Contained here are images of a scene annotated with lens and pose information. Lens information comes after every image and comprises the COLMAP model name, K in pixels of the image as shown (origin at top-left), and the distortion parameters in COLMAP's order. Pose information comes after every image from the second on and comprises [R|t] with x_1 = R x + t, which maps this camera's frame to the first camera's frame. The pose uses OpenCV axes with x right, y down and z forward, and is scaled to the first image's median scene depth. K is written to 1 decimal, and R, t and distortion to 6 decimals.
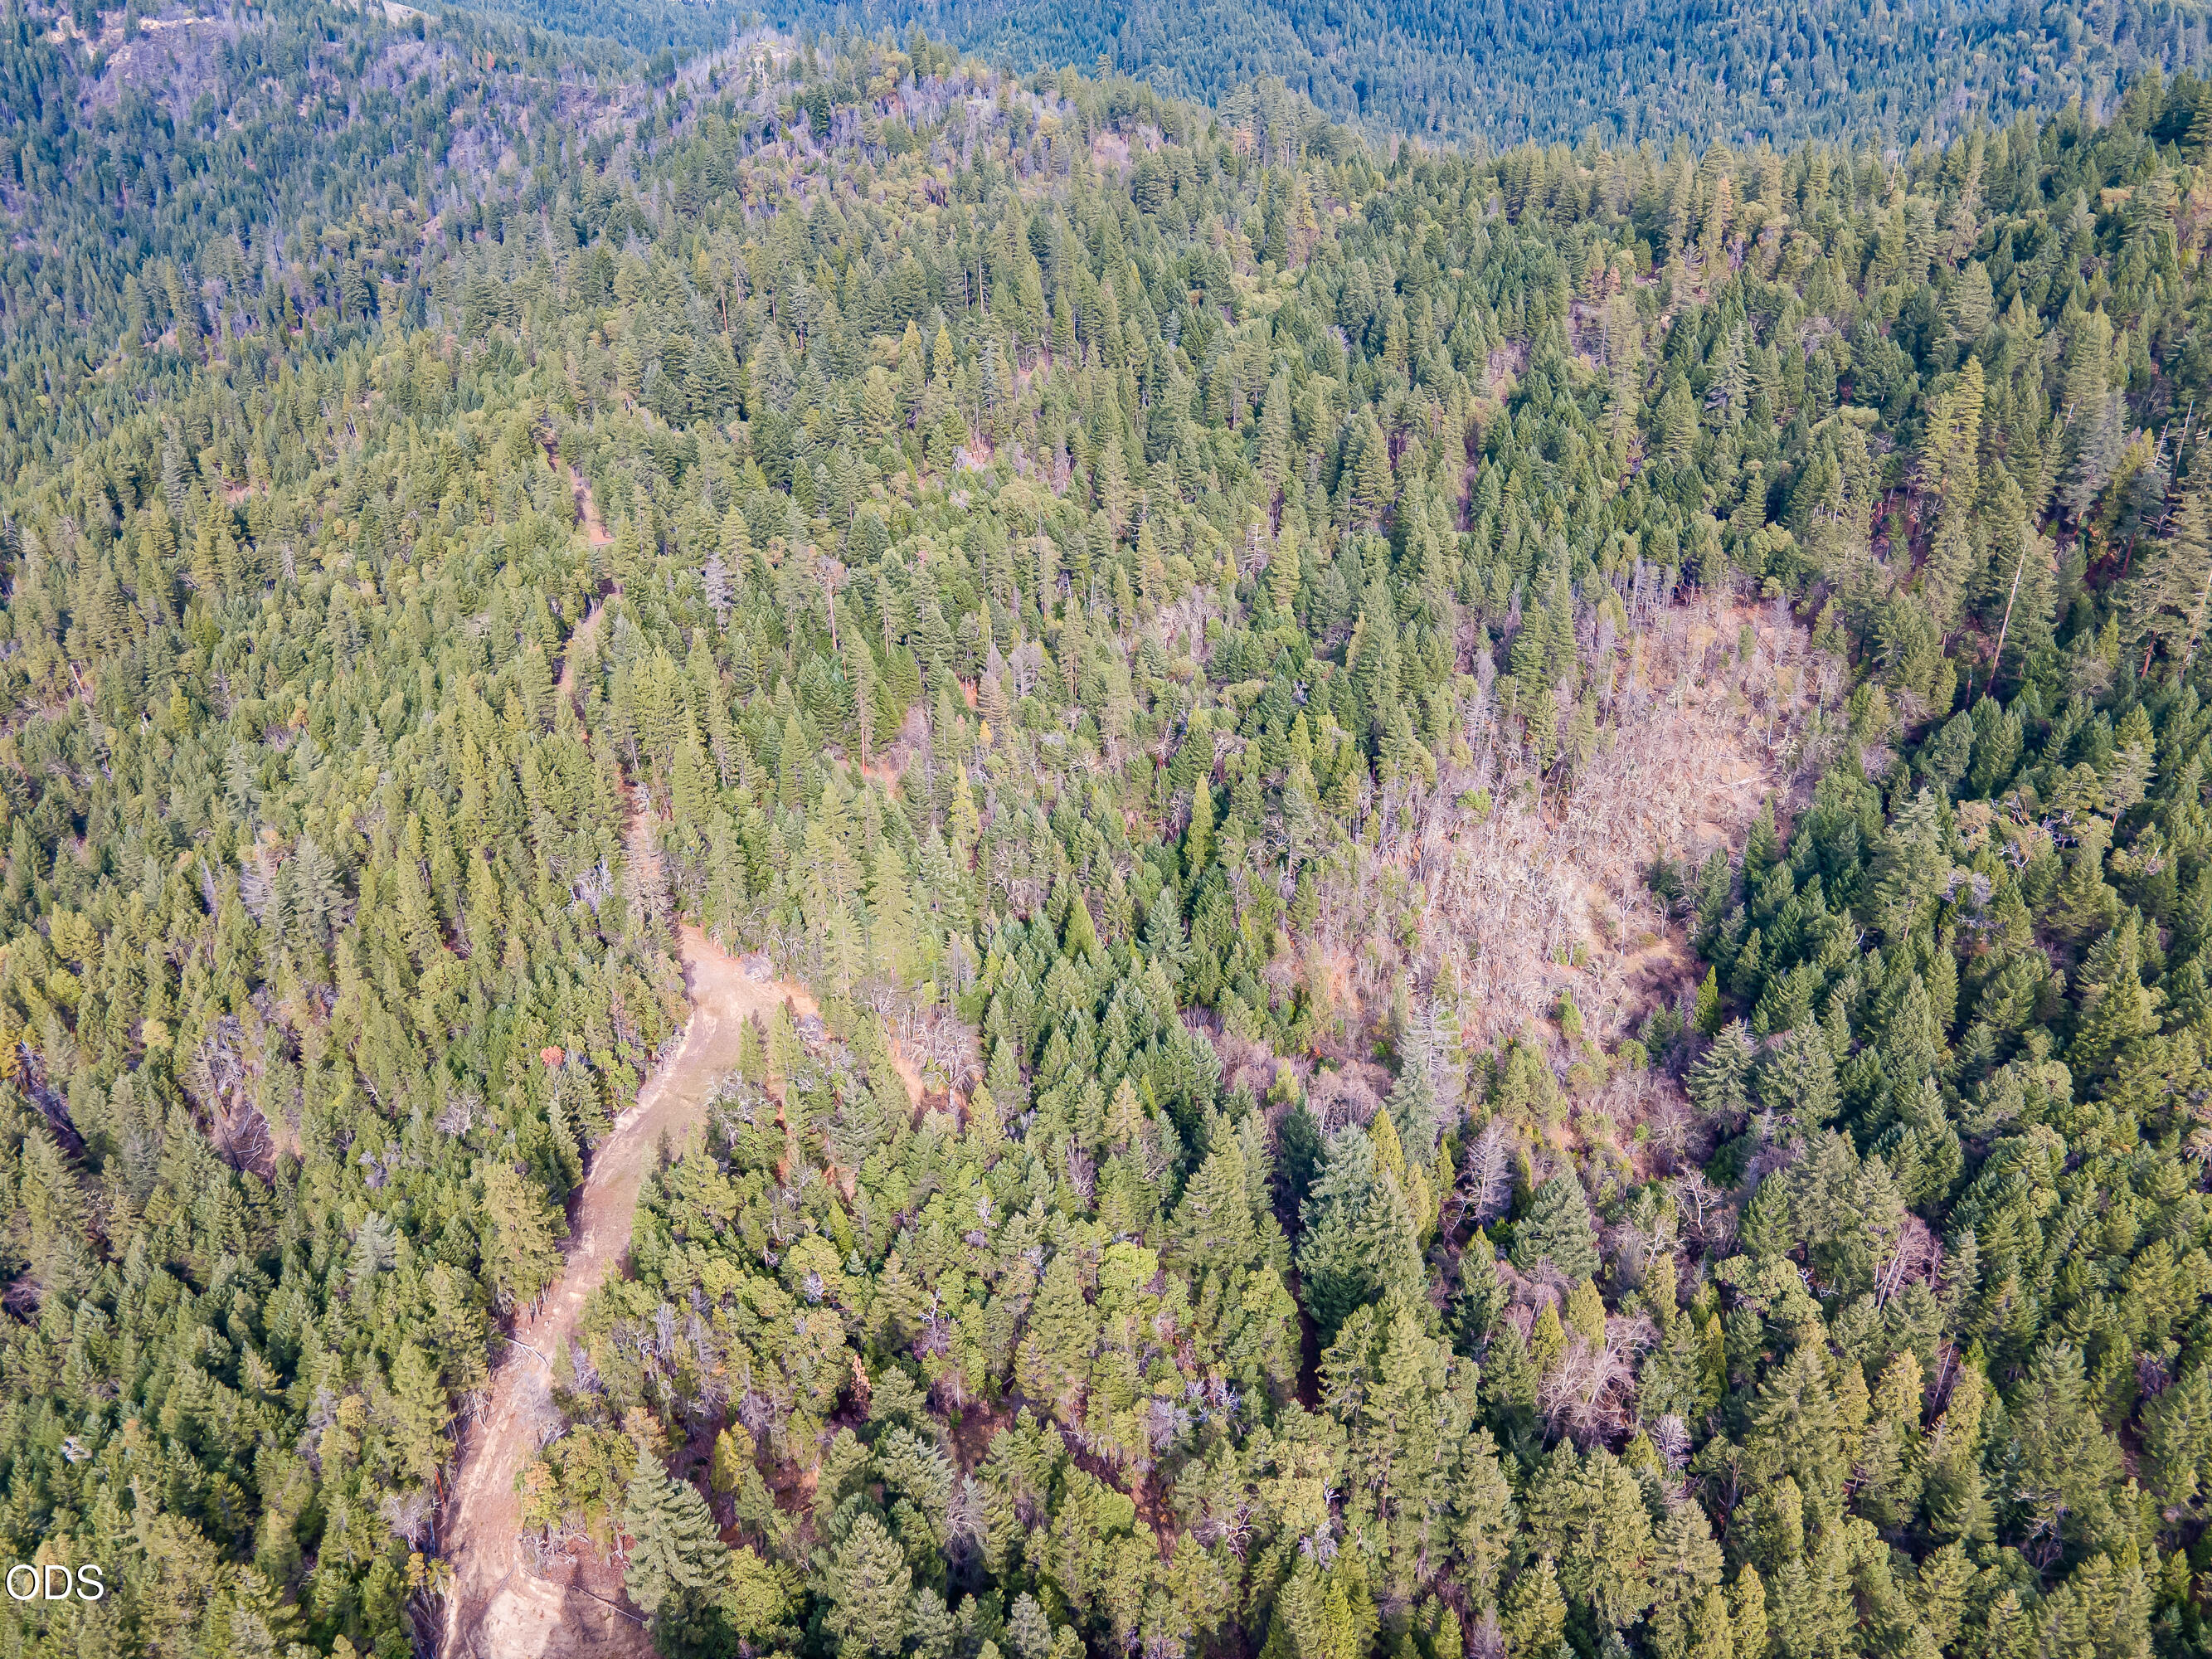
lens RADIAL K [[1619.2, 0, 1106.0], [0, 1619.2, 829.5], [0, 0, 1]] dist [0.020868, 0.056367]
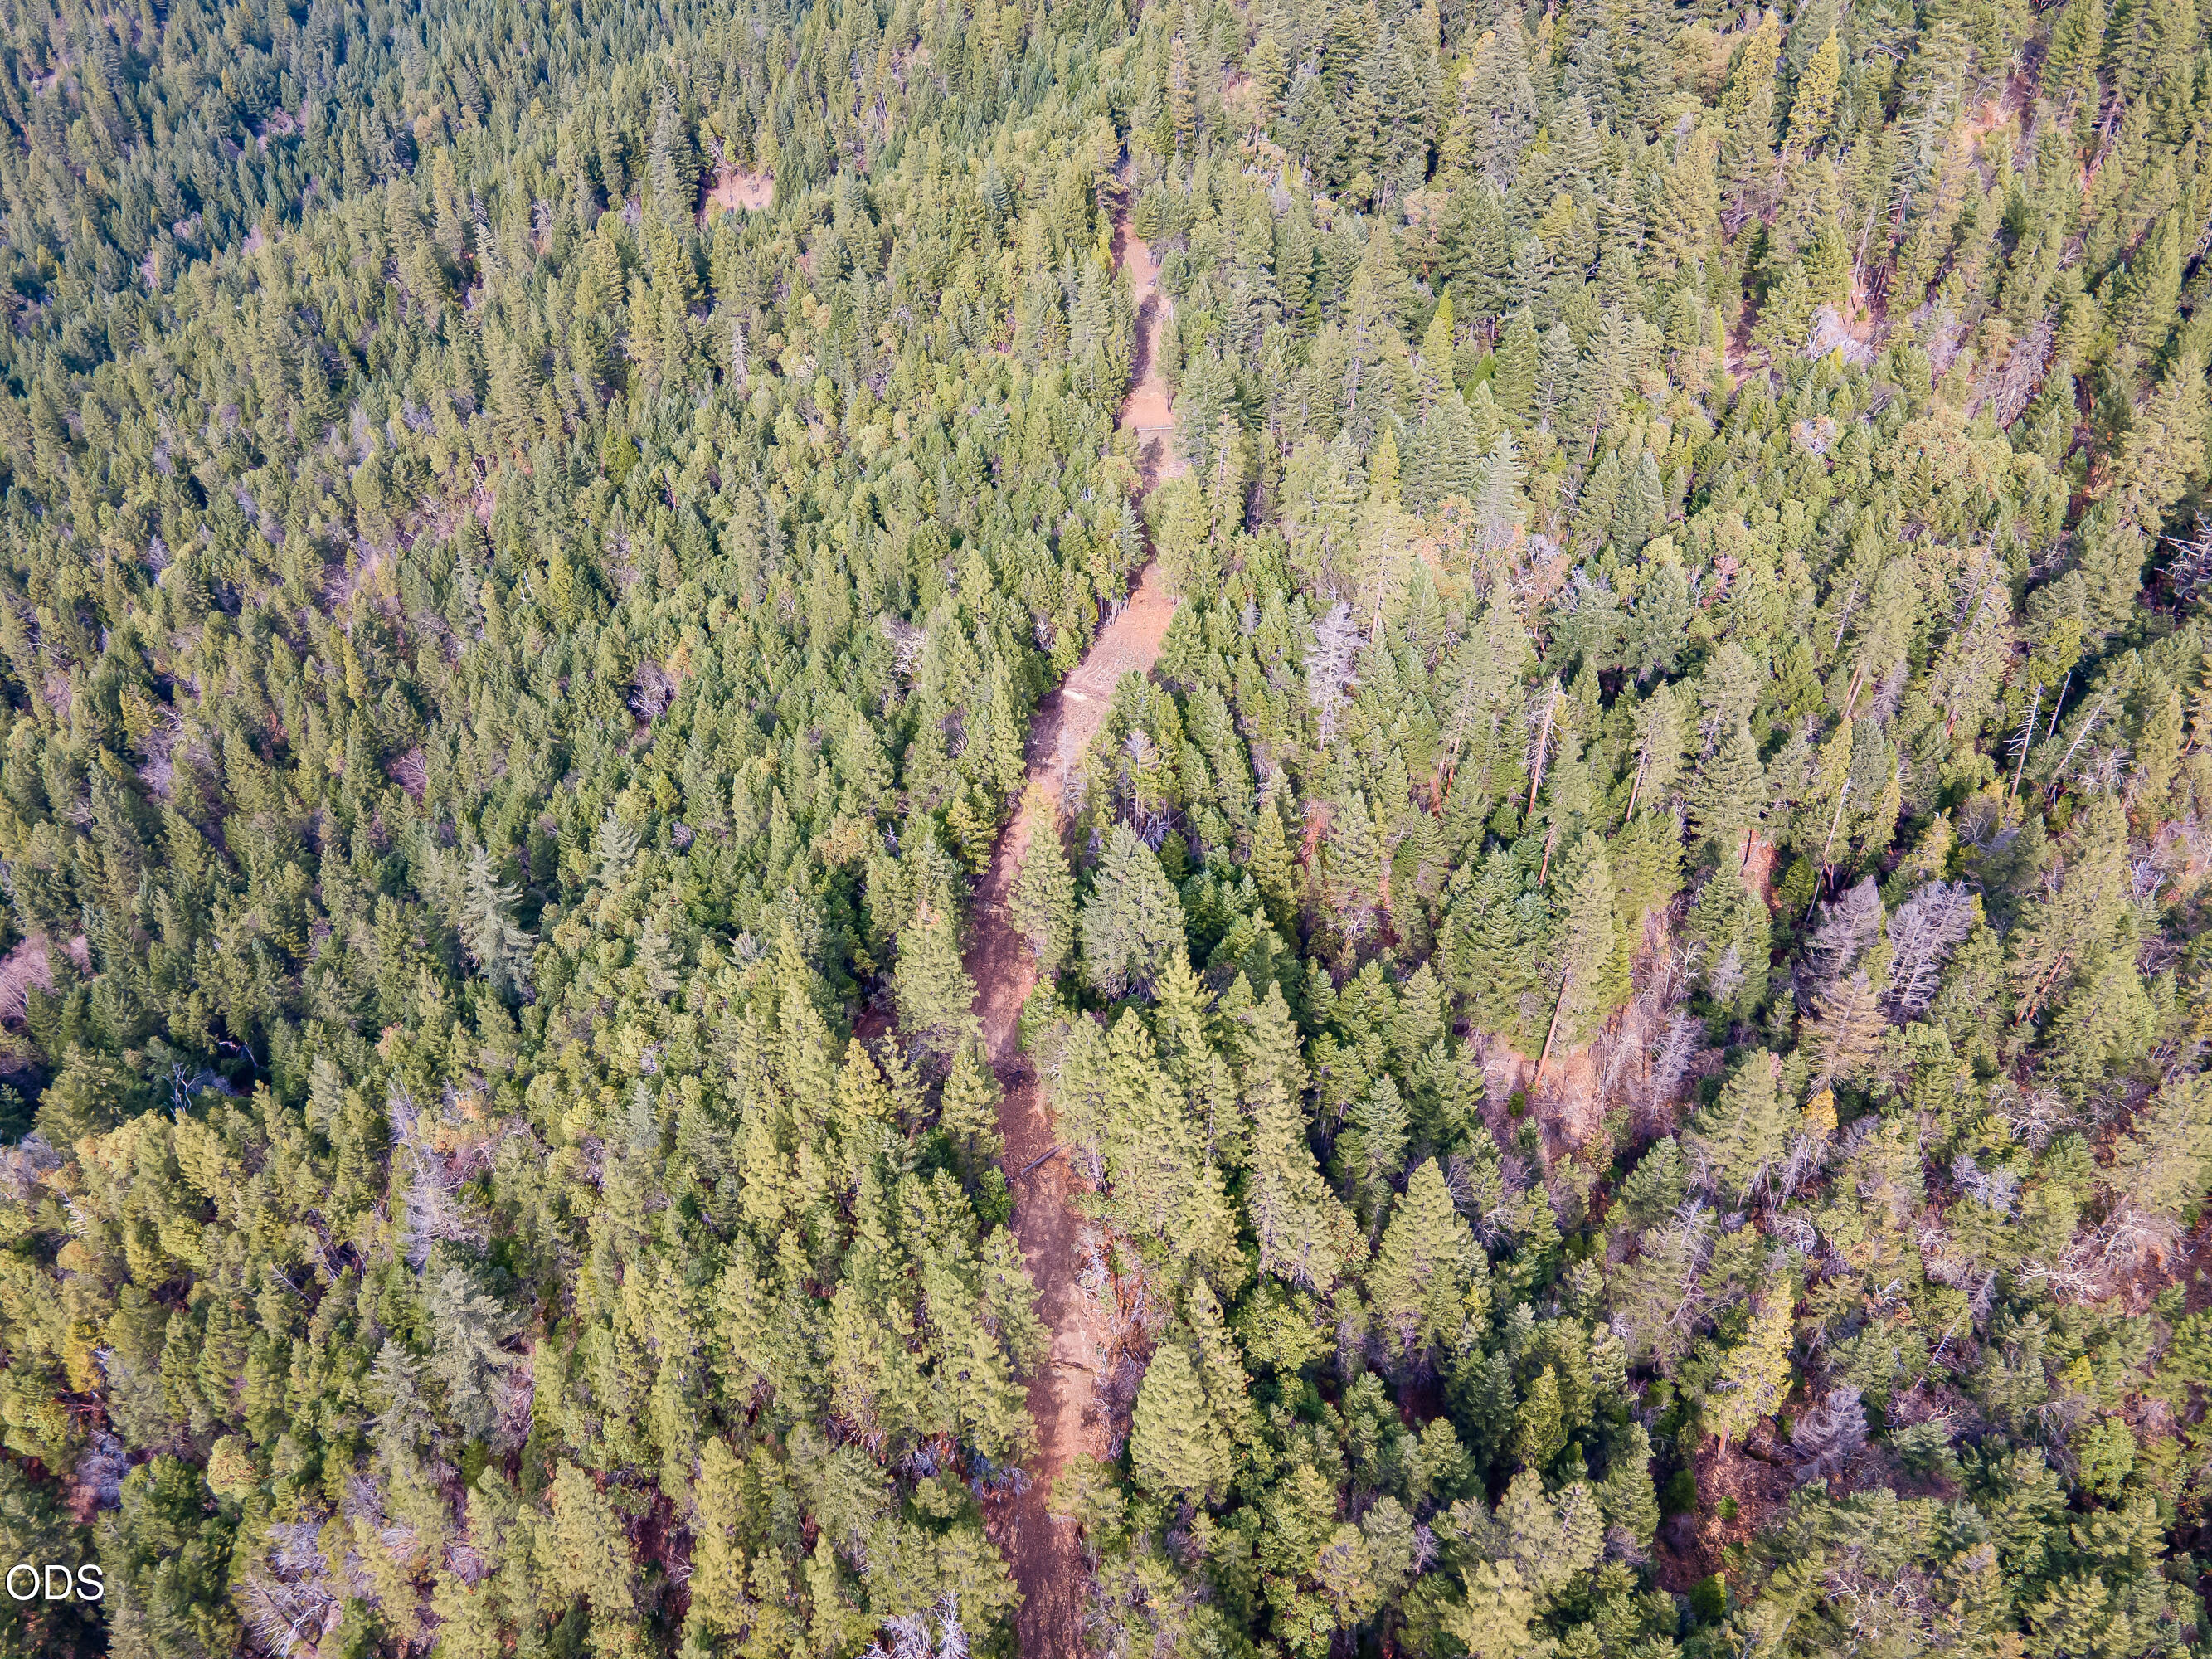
lens RADIAL K [[1619.2, 0, 1106.0], [0, 1619.2, 829.5], [0, 0, 1]] dist [0.020868, 0.056367]
pose [[0.929268, 0.228896, -0.289946, -0.111377], [-0.154237, 0.953617, 0.258505, -0.168585], [0.335668, -0.195500, 0.921470, 0.376395]]
